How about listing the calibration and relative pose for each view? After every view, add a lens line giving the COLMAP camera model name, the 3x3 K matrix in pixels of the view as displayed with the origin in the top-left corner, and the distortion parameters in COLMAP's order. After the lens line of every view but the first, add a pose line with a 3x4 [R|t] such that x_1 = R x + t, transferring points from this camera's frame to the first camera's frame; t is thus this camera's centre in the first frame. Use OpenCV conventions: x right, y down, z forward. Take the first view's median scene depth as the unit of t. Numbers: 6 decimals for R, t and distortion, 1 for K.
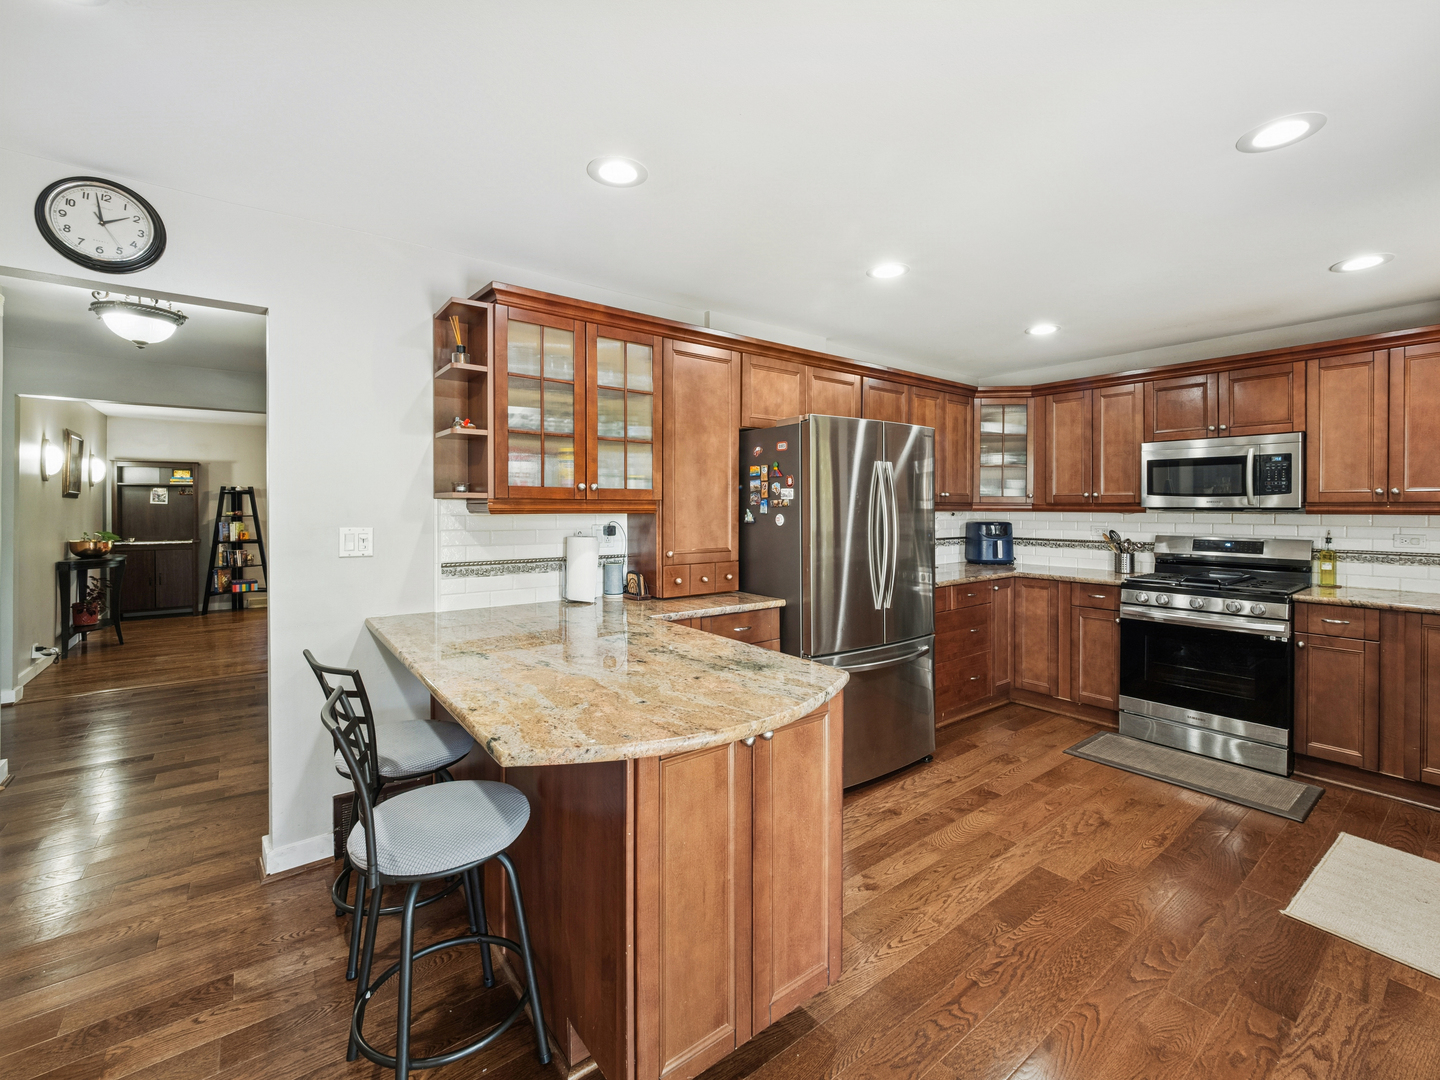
lens RADIAL K [[618.7, 0, 719.0], [0, 618.7, 513.4], [0, 0, 1]] dist [-0.000159, -0.000063]
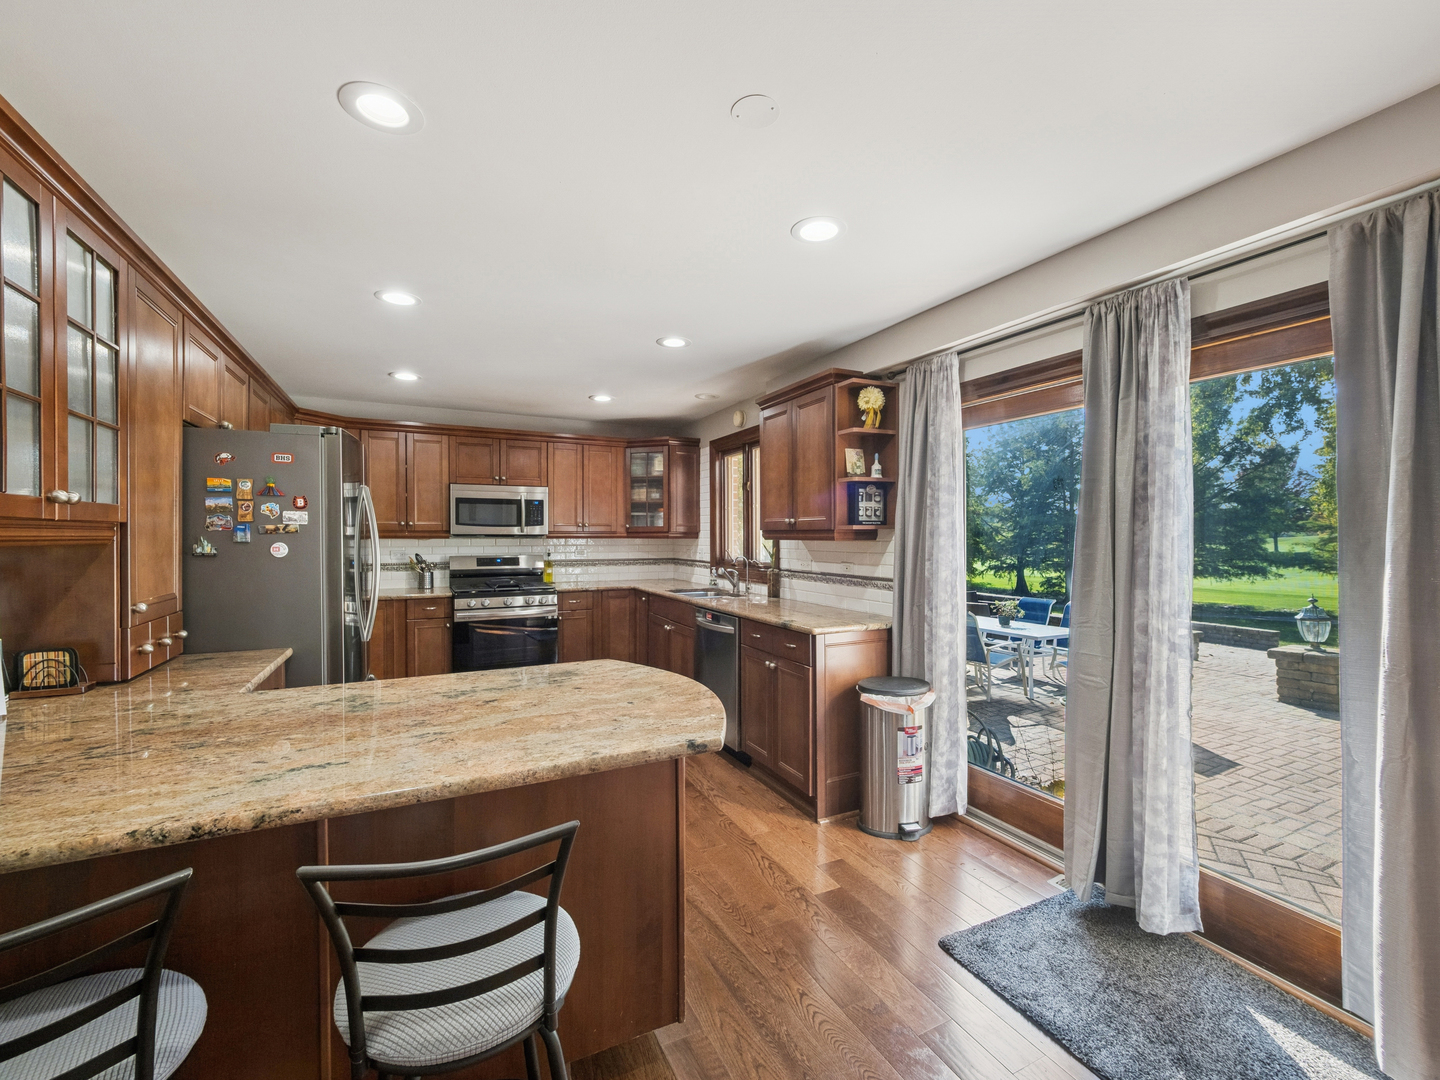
lens RADIAL K [[607.5, 0, 720.0], [0, 607.5, 540.0], [0, 0, 1]] dist [-0.000409, -0.000069]
pose [[0.193834, -0.008998, 0.980993, -0.525783], [0.009398, 0.999929, 0.007315, -0.002260], [-0.980989, 0.007801, 0.193904, 0.269461]]
